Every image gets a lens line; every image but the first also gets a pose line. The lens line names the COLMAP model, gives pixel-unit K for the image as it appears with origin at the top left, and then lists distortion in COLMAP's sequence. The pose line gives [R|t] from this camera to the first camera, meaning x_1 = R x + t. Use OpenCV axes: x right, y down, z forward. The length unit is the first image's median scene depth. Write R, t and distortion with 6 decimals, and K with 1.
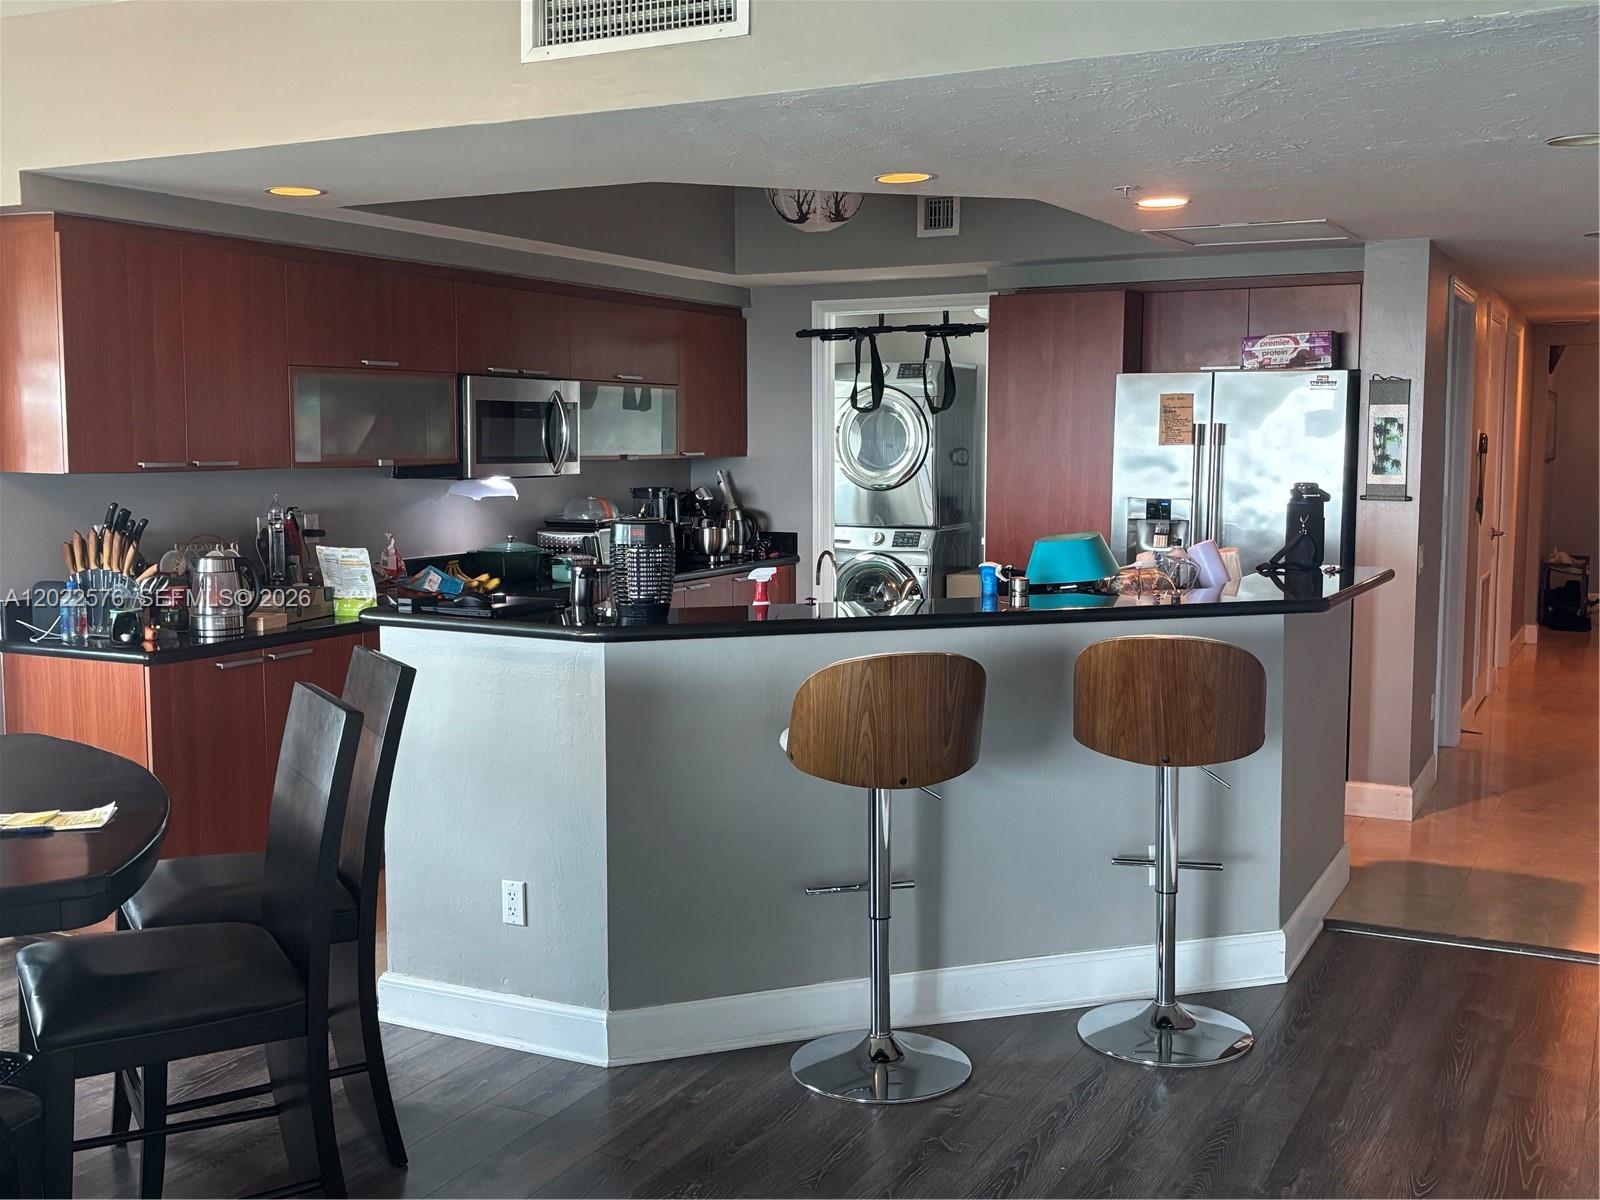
lens RADIAL K [[1632.7, 0, 796.8], [0, 1632.7, 588.6], [0, 0, 1]] dist [0.060046, 0.000000]
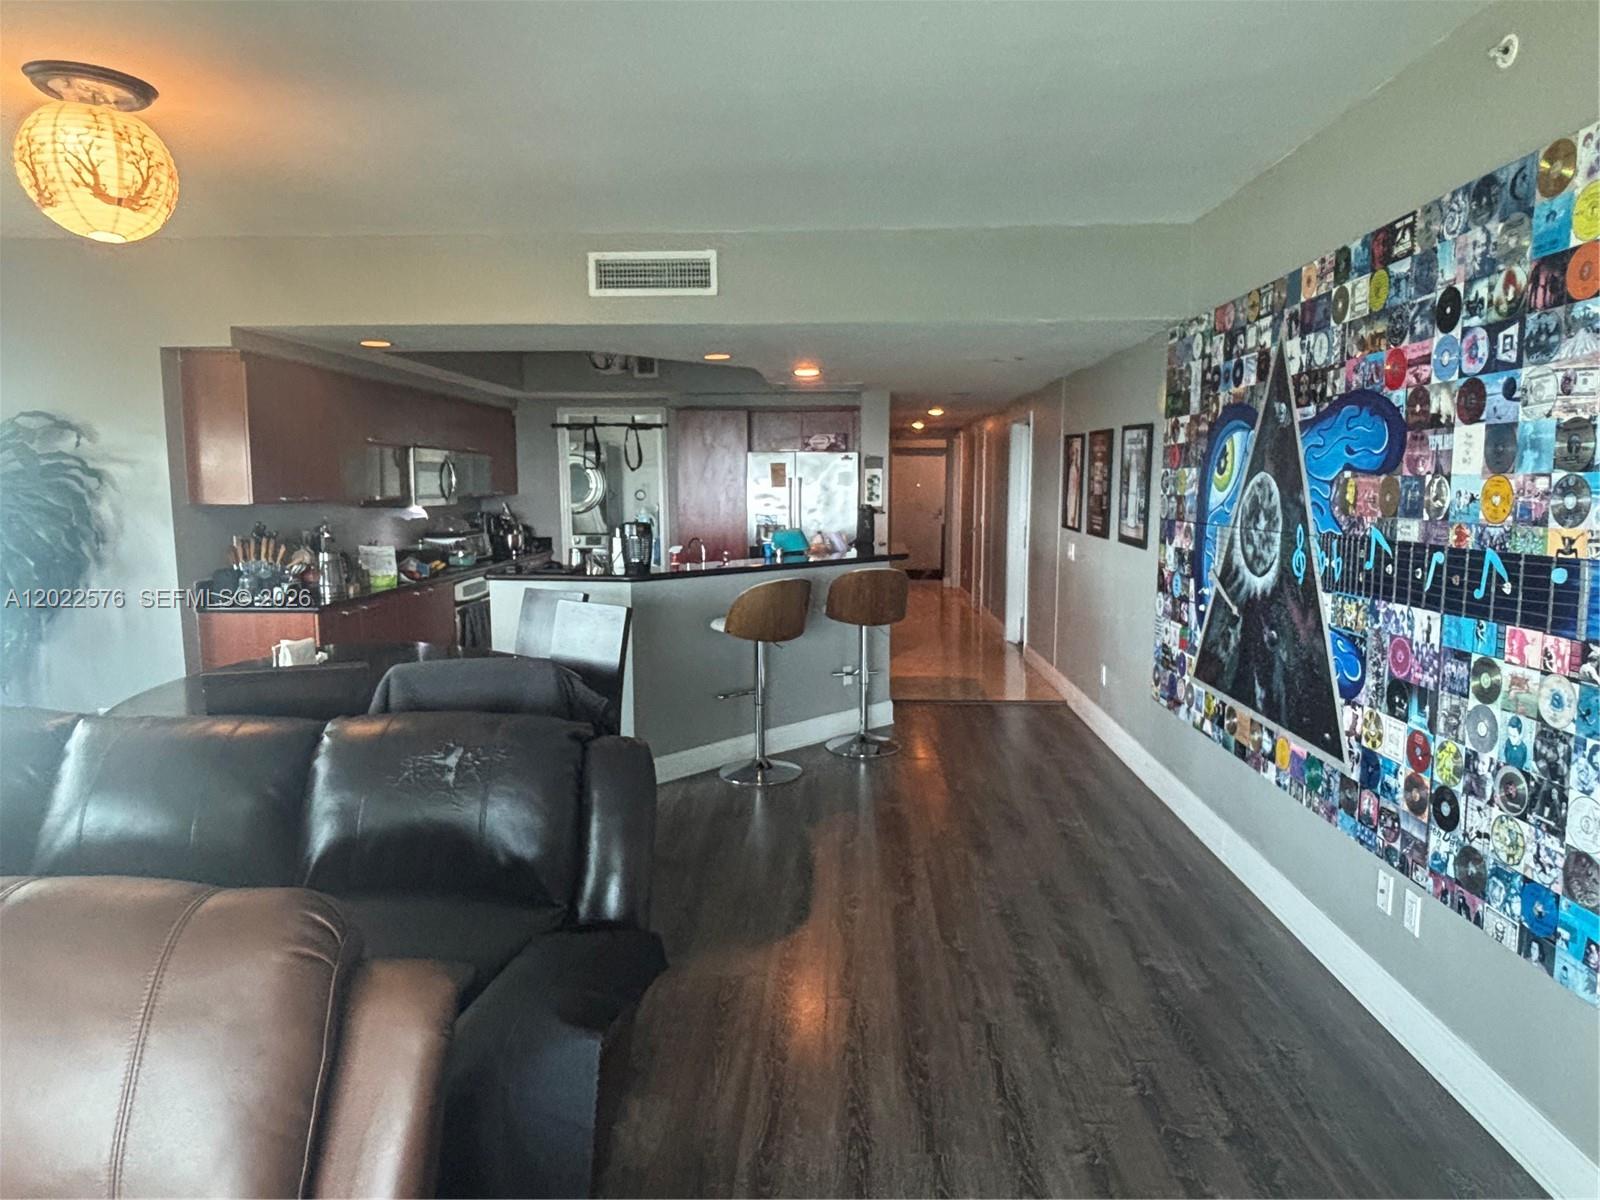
lens RADIAL K [[987.5, 0, 804.9], [0, 987.5, 607.2], [0, 0, 1]] dist [0.005095, -0.000273]
pose [[0.901442, -0.052693, 0.429682, -0.285502], [0.039993, 0.998456, 0.038541, 0.015419], [-0.431049, -0.017558, 0.902158, -0.128977]]
